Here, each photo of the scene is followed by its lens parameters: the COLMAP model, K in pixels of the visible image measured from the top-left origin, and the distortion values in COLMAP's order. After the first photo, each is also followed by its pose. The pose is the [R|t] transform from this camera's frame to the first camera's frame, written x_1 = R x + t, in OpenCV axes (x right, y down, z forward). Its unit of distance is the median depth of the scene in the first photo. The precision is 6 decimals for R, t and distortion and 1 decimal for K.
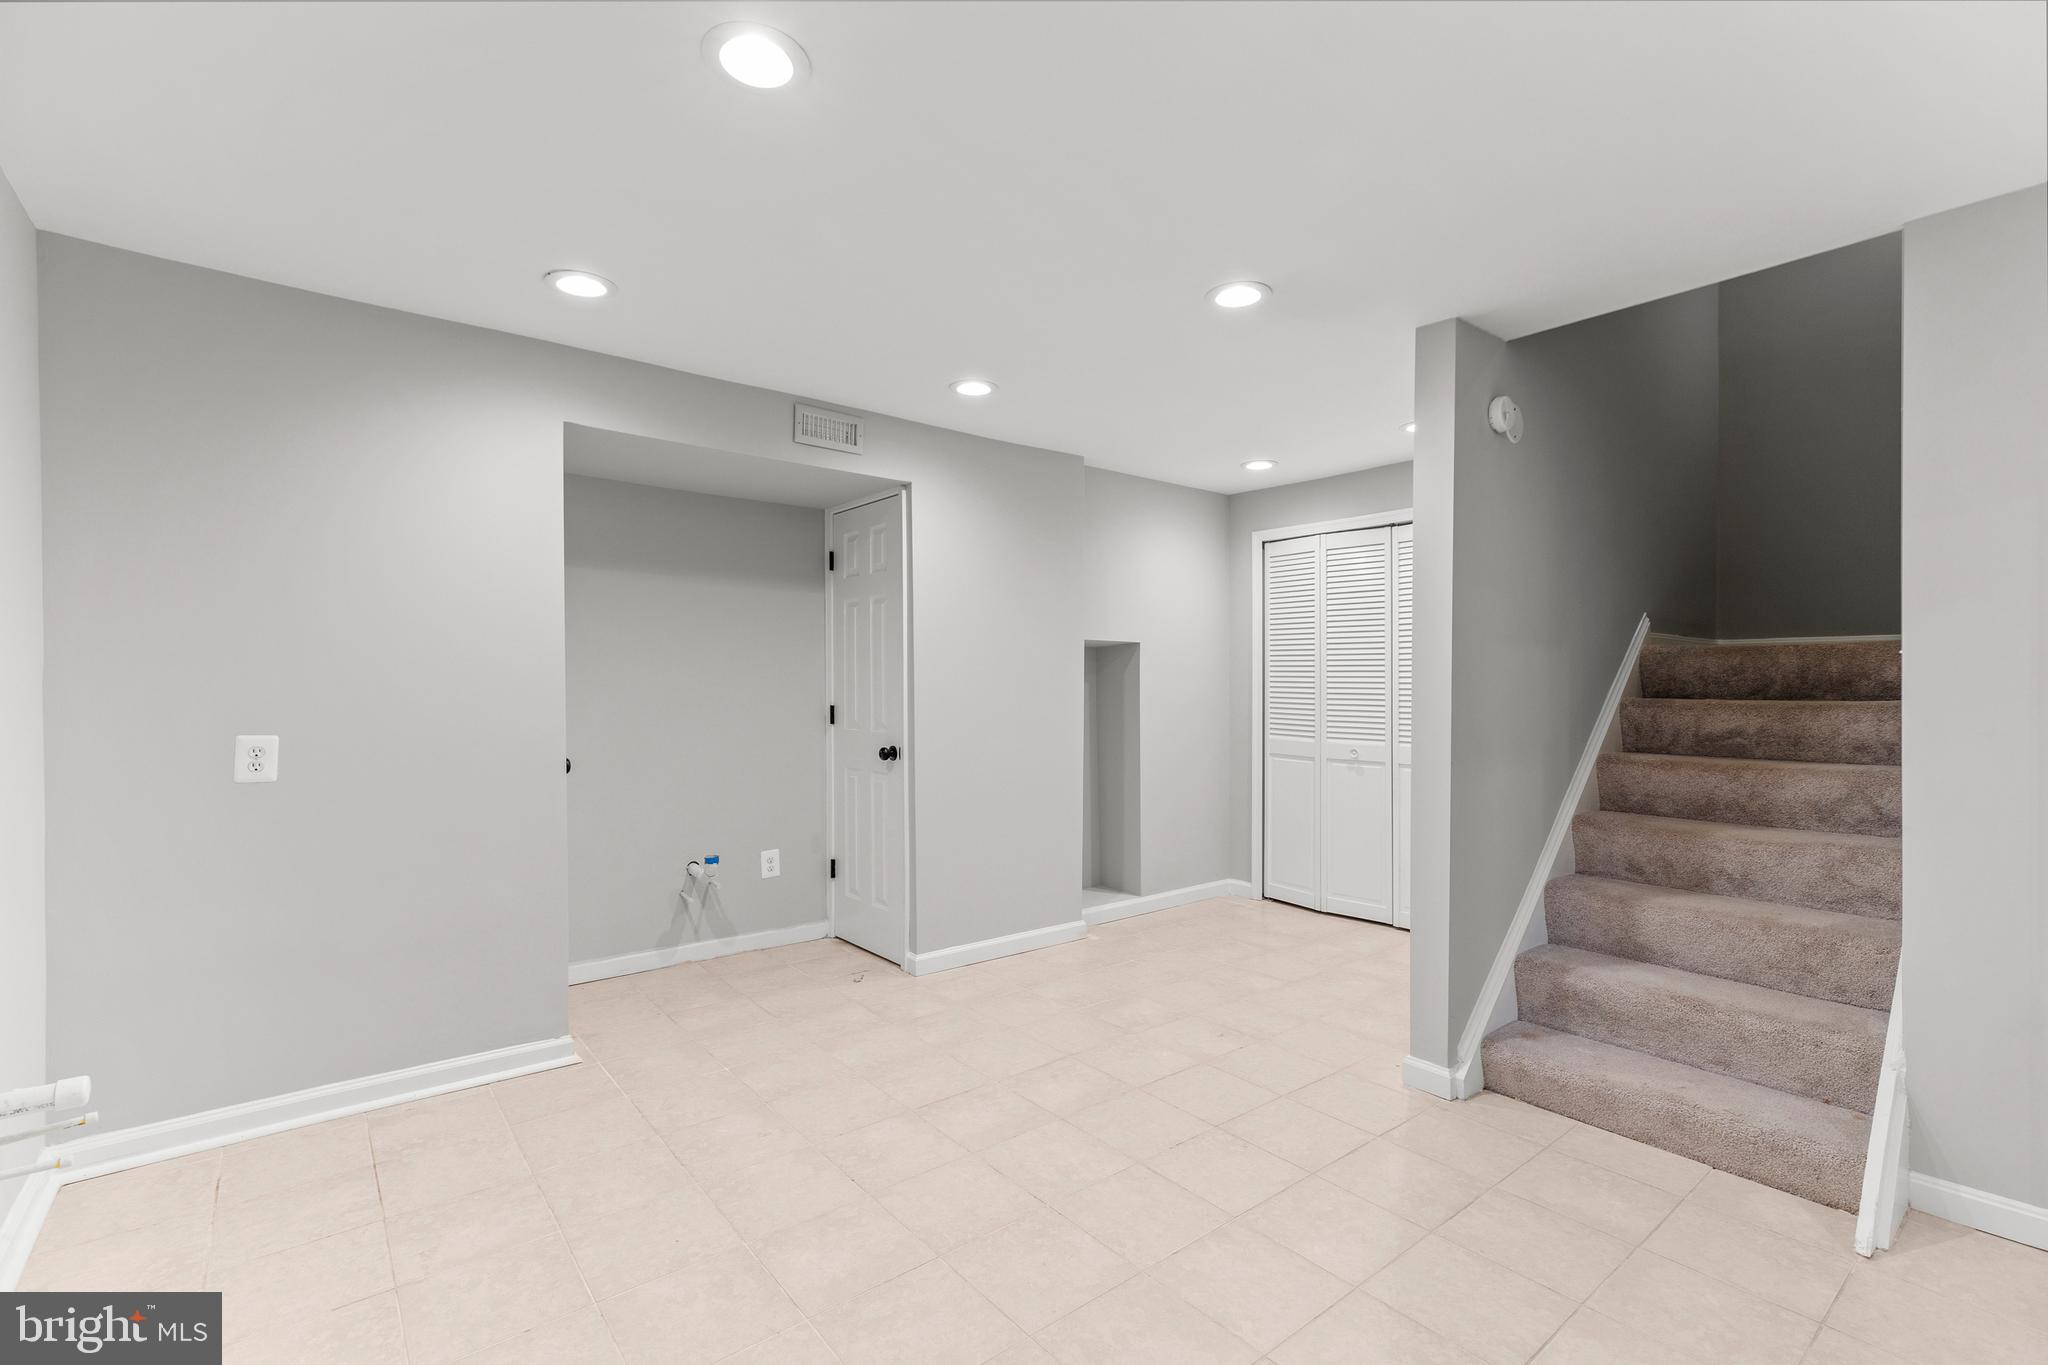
lens RADIAL K [[919.7, 0, 1023.4], [0, 919.7, 676.4], [0, 0, 1]] dist [0.003438, -0.000103]
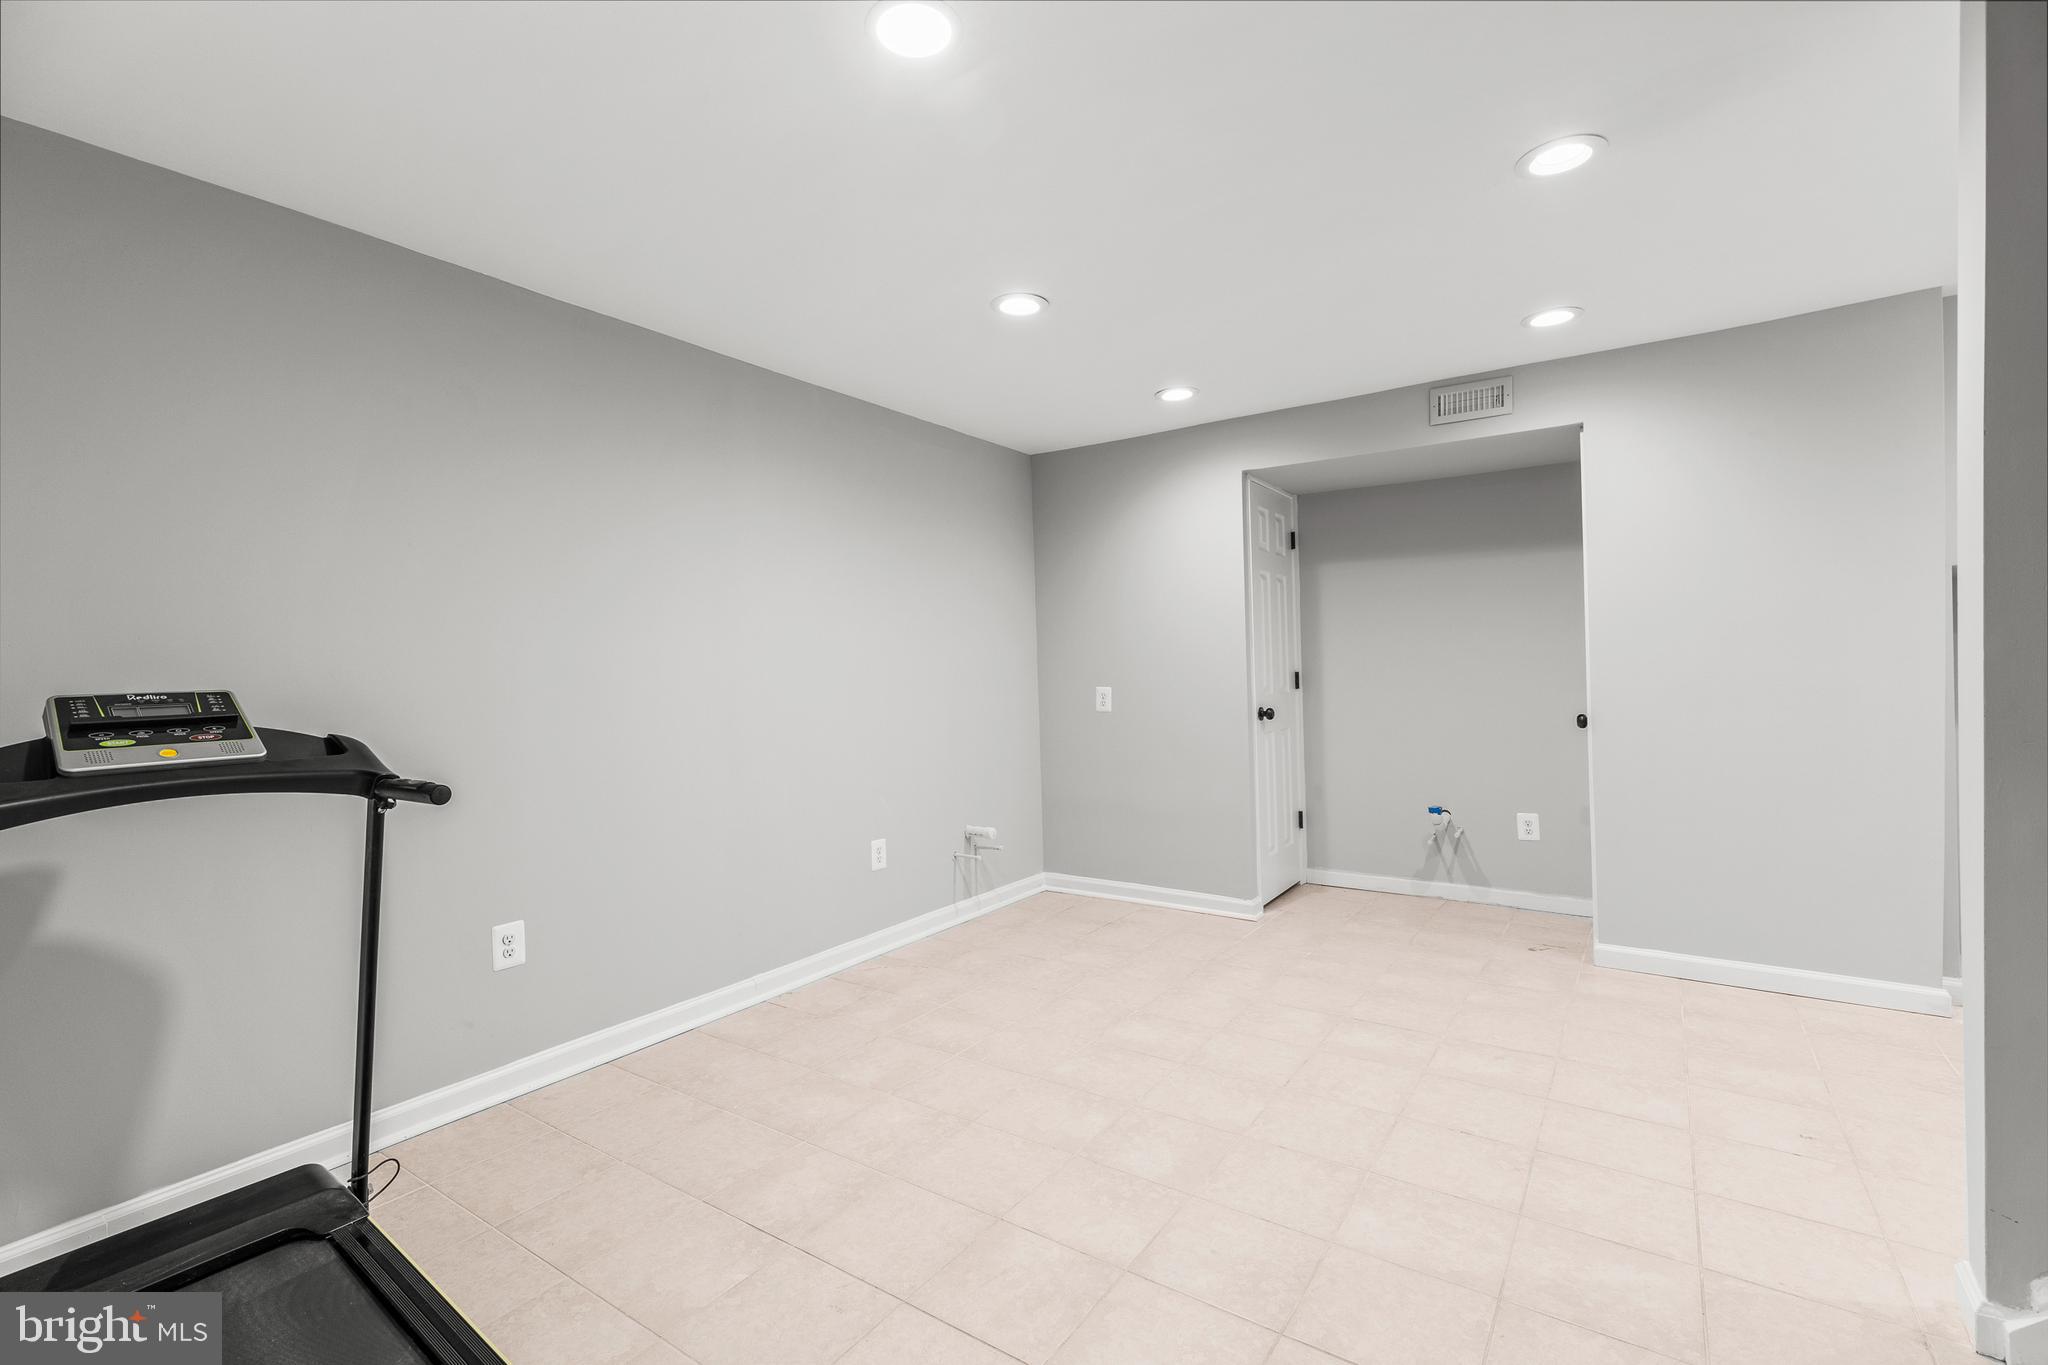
lens RADIAL K [[919.7, 0, 1023.5], [0, 919.7, 684.4], [0, 0, 1]] dist [0.003438, -0.000103]
pose [[0.287325, 0.005804, -0.957816, 0.577838], [0.028452, 0.999489, 0.014591, 0.017580], [0.957411, -0.031444, 0.287013, 0.197301]]
